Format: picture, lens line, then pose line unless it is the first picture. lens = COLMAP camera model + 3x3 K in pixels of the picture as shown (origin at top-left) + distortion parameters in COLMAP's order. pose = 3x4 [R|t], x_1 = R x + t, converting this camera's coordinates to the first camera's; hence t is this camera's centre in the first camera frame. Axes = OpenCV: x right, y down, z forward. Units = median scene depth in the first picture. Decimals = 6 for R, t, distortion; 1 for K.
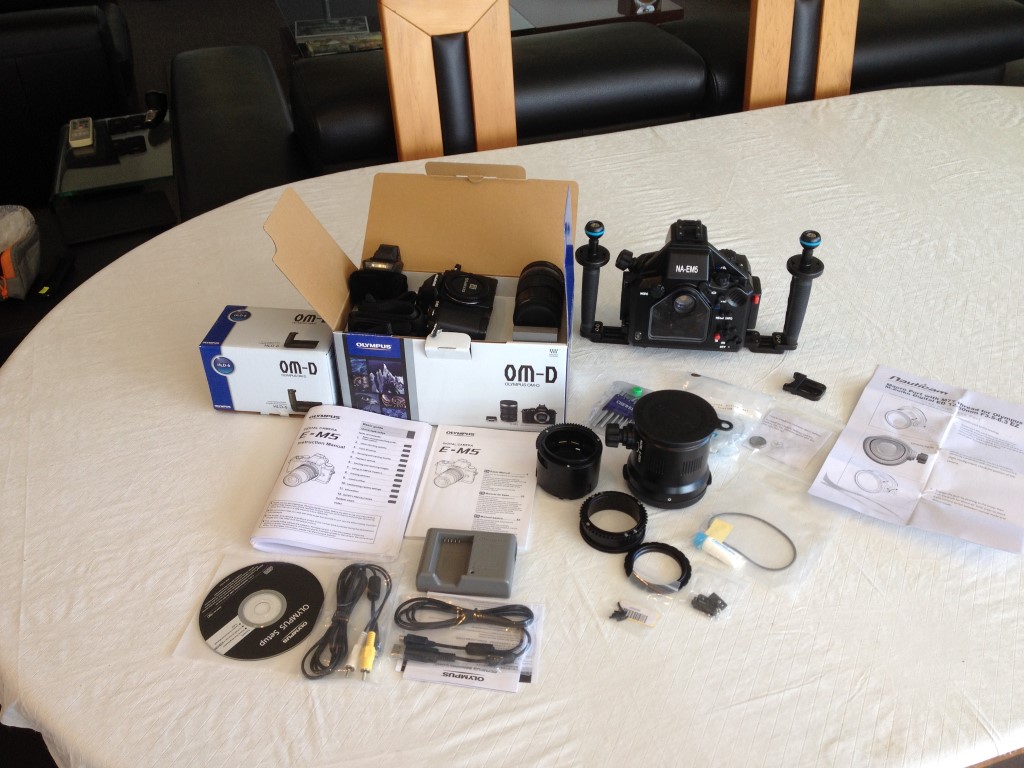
lens RADIAL K [[965.2, 0, 517.4], [0, 965.2, 385.5], [0, 0, 1]] dist [0.129481, -0.305074]
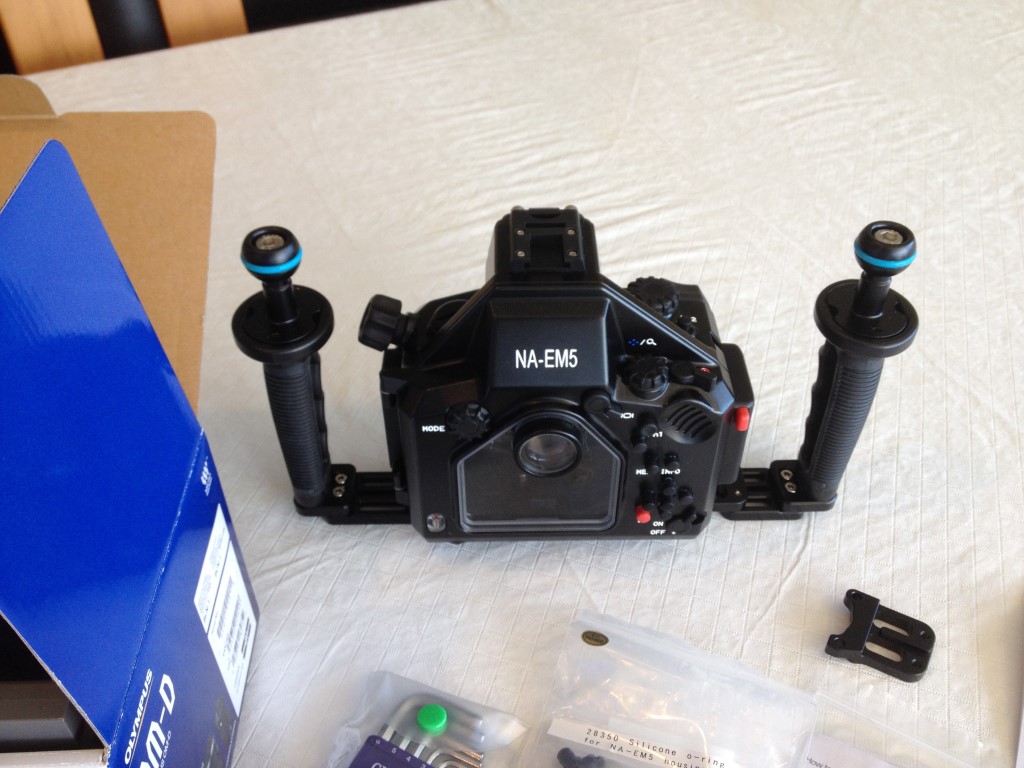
lens RADIAL K [[965.2, 0, 517.4], [0, 965.2, 385.5], [0, 0, 1]] dist [0.129481, -0.305074]
pose [[0.991881, -0.083247, 0.096140, 0.138697], [0.074528, 0.993060, 0.090978, -0.150992], [-0.103047, -0.083074, 0.991201, 0.701033]]
